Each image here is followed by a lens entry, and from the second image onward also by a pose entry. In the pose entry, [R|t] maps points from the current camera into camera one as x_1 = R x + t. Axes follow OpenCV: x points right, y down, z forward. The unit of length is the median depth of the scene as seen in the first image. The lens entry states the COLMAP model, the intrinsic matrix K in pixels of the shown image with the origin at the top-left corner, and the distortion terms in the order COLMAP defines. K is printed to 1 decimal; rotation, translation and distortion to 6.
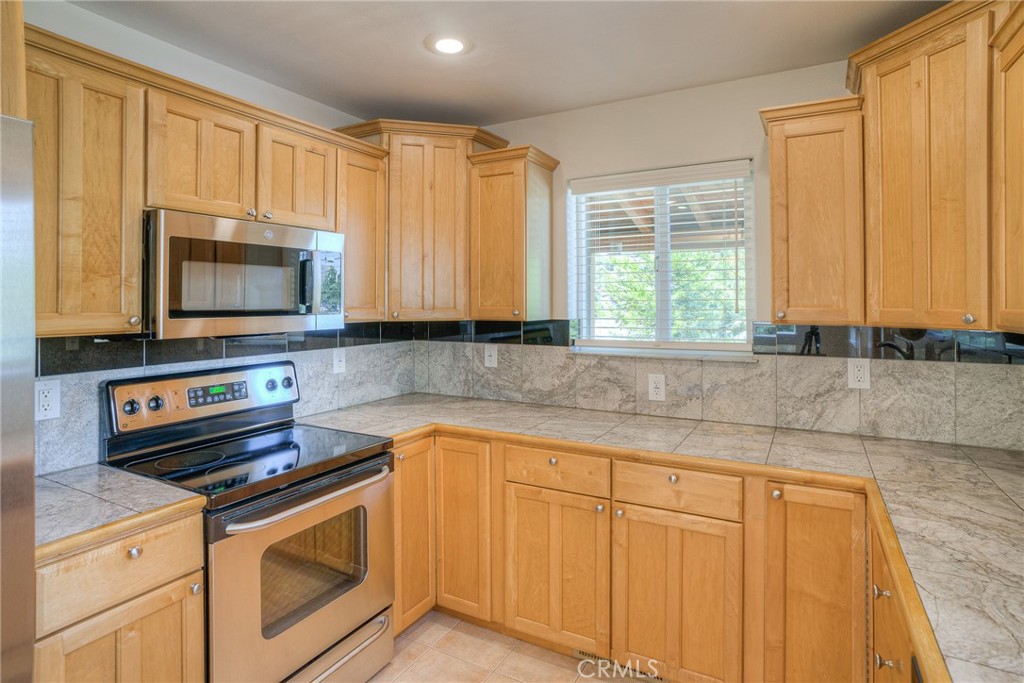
lens RADIAL K [[547.3, 0, 507.8], [0, 547.3, 295.2], [0, 0, 1]] dist [-0.039808, 0.002264]
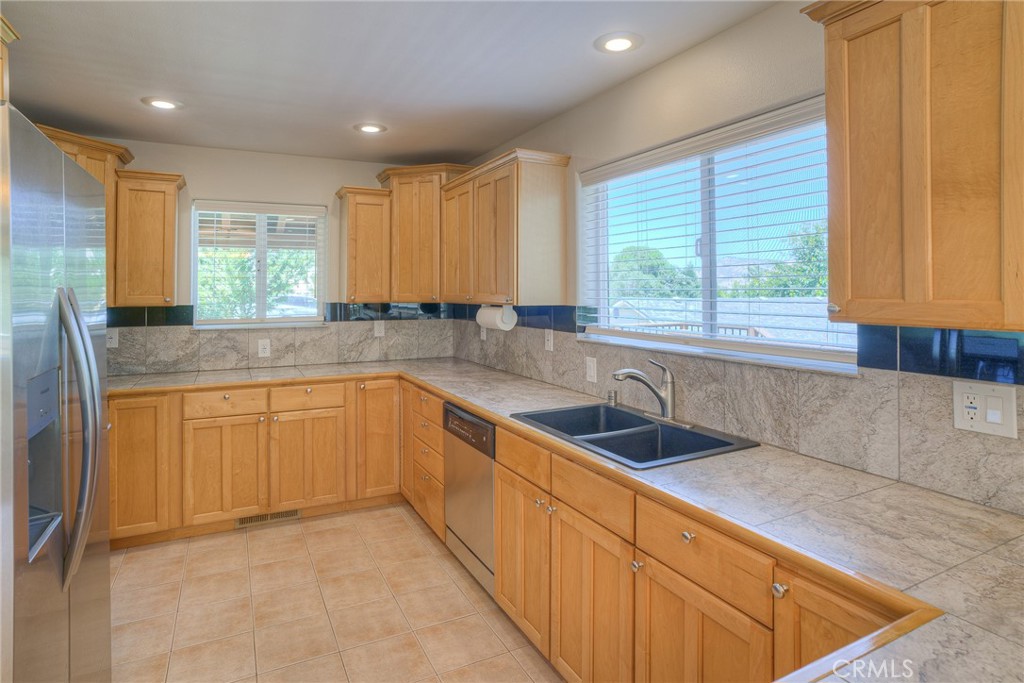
lens RADIAL K [[547.3, 0, 507.8], [0, 547.3, 295.2], [0, 0, 1]] dist [-0.039808, 0.002264]
pose [[0.560630, -0.007985, 0.828028, -0.676805], [-0.008462, 0.999846, 0.015371, -0.006172], [-0.828023, -0.015625, 0.560476, -0.450656]]
